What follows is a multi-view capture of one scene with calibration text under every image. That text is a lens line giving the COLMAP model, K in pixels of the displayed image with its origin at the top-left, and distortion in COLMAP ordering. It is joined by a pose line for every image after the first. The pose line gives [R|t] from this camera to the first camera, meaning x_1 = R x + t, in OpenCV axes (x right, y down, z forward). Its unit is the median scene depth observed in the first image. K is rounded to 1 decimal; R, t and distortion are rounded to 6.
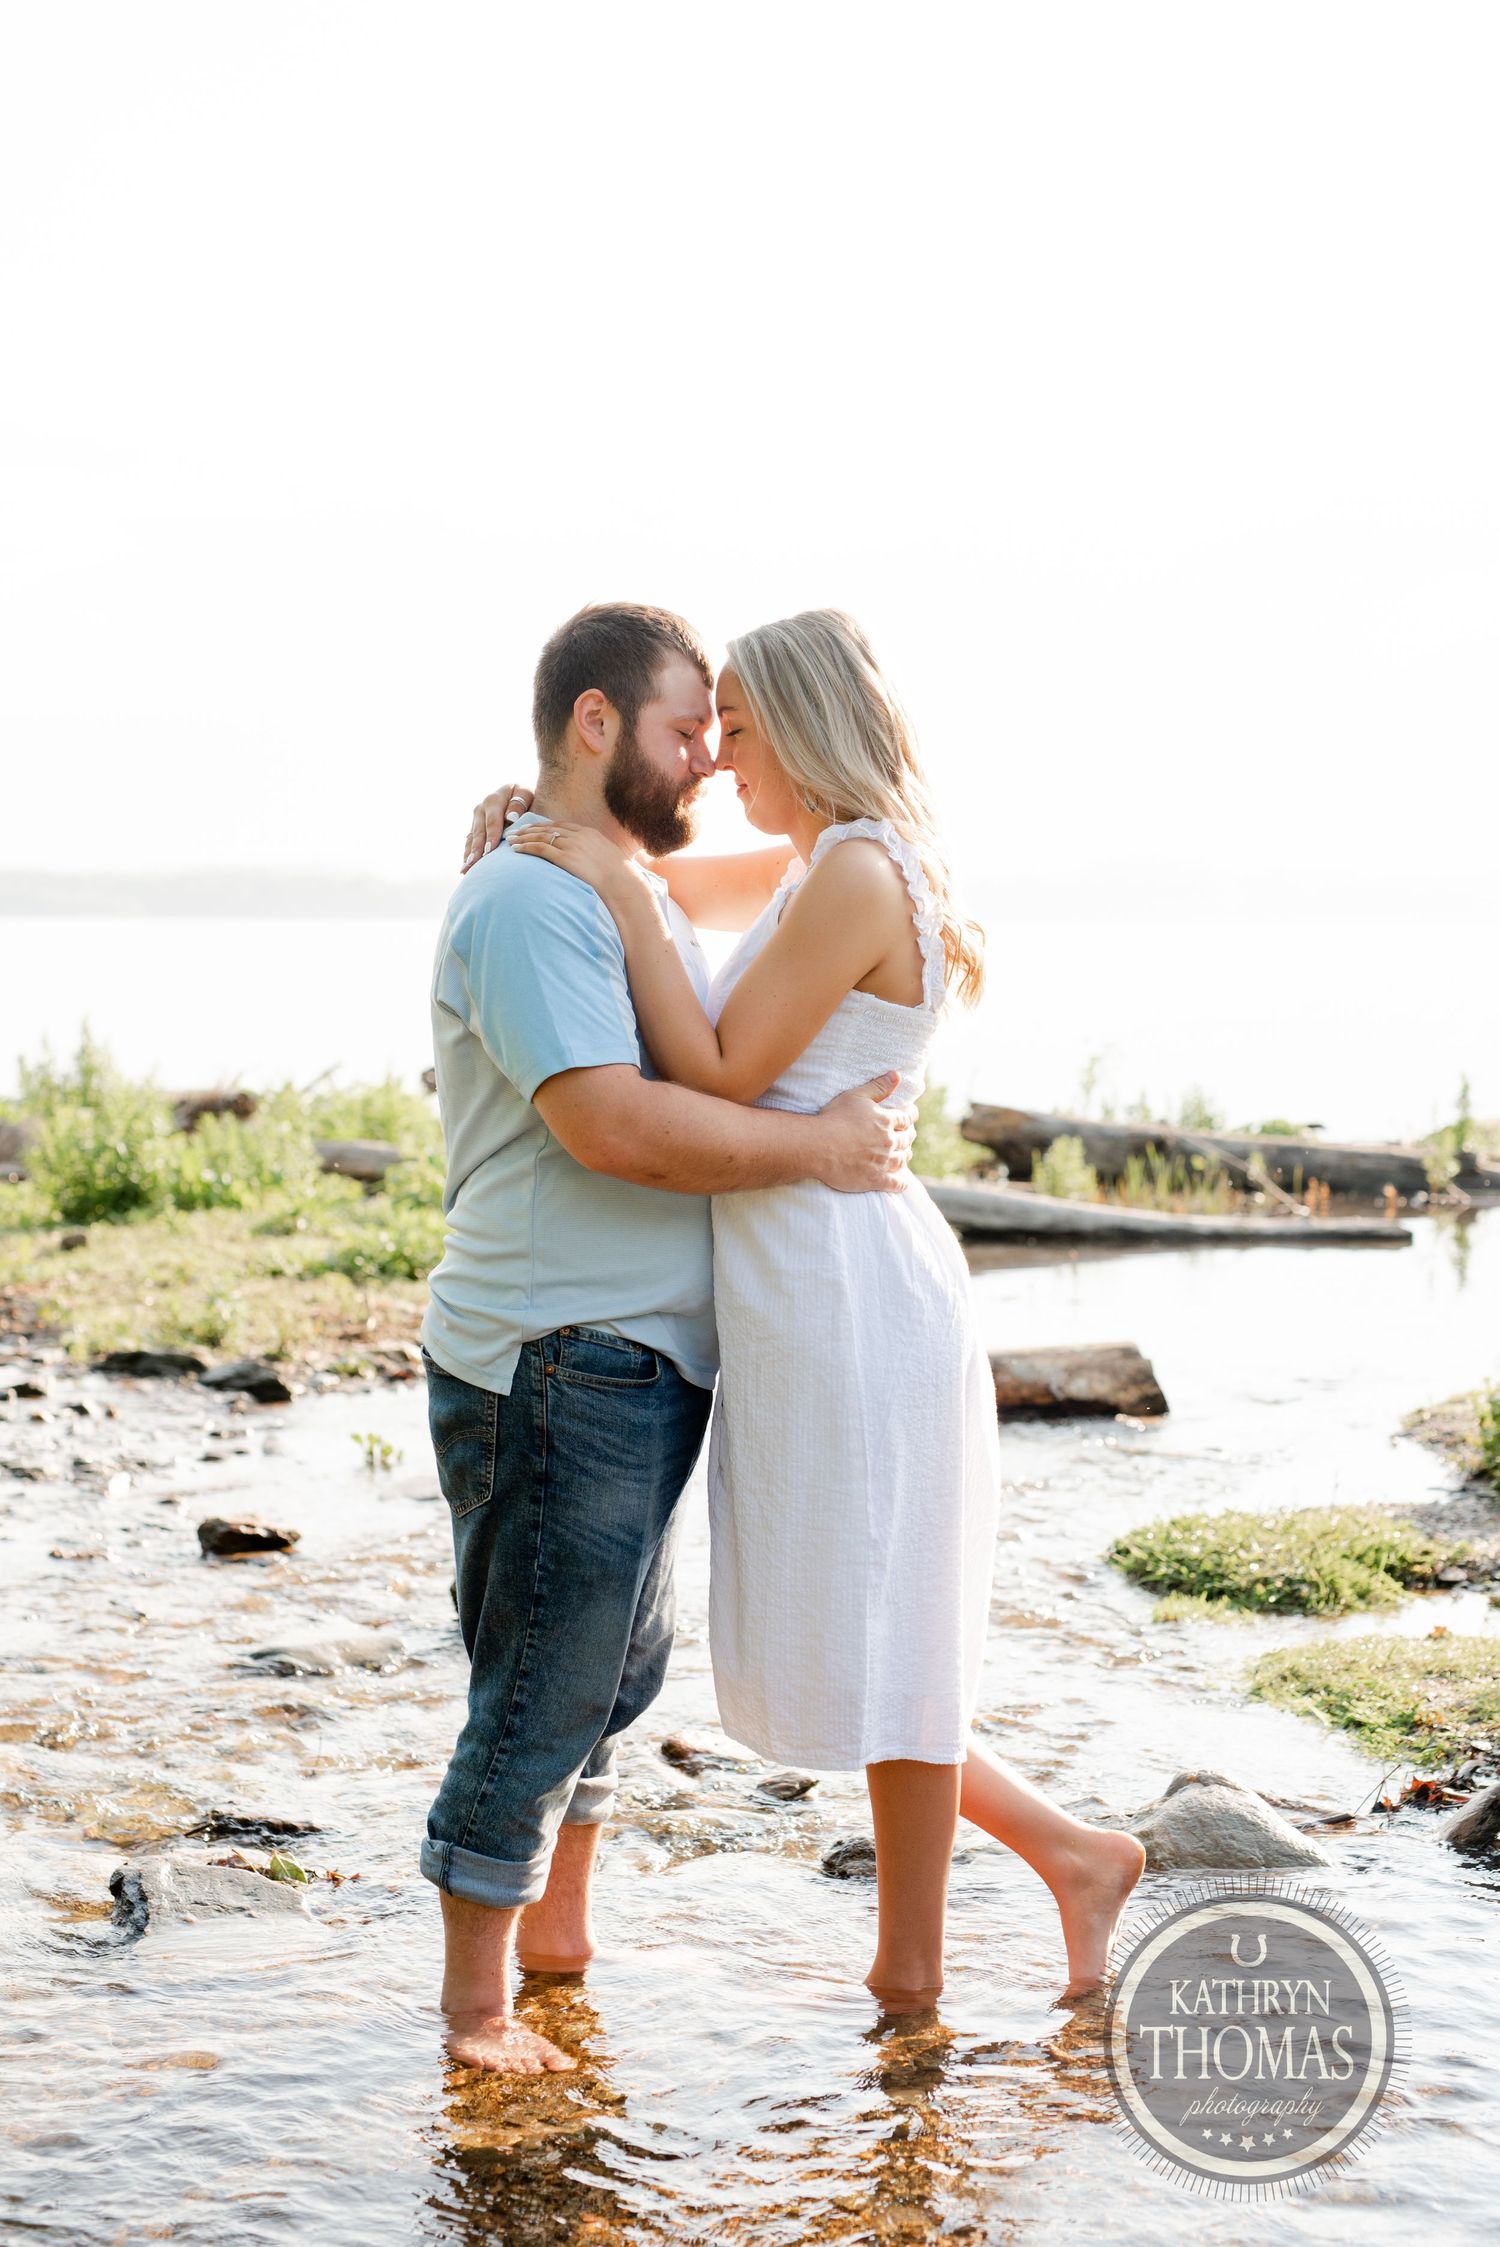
lens RADIAL K [[3207.9, 0, 748.4], [0, 3207.9, 1123.8], [0, 0, 1]] dist [0.014800, 0.000000]
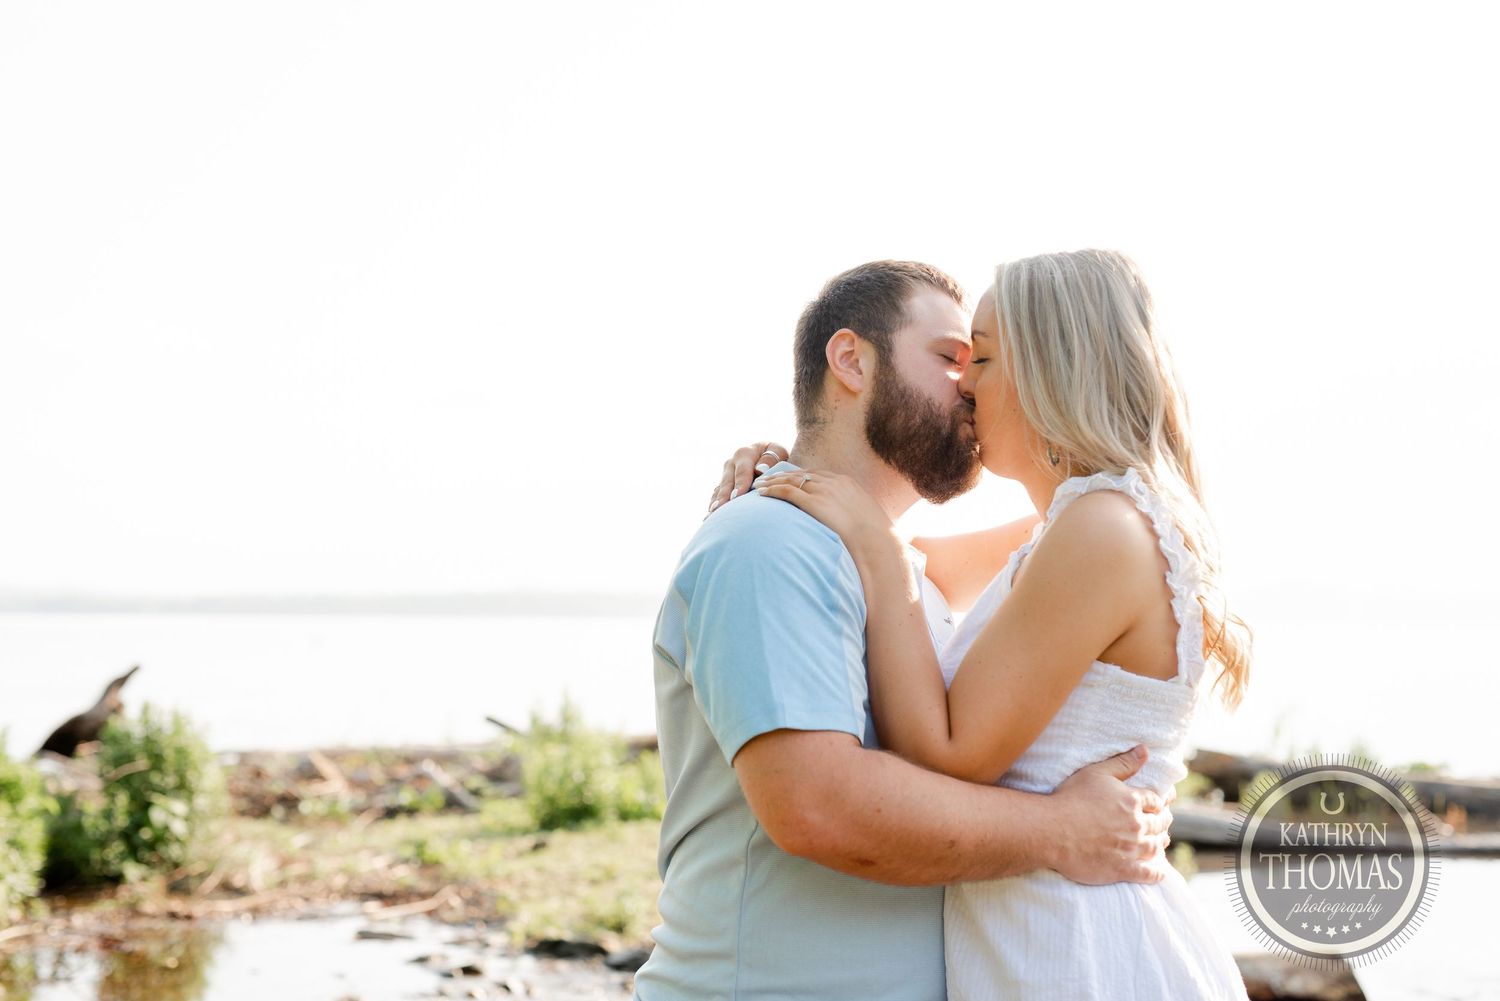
lens RADIAL K [[2141.5, 0, 752.2], [0, 2141.5, 491.7], [0, 0, 1]] dist [0.014800, 0.000000]
pose [[0.991279, -0.006753, -0.131607, 0.005327], [-0.009387, 0.992531, -0.121630, -0.004946], [0.131445, 0.121805, 0.983812, 0.129611]]
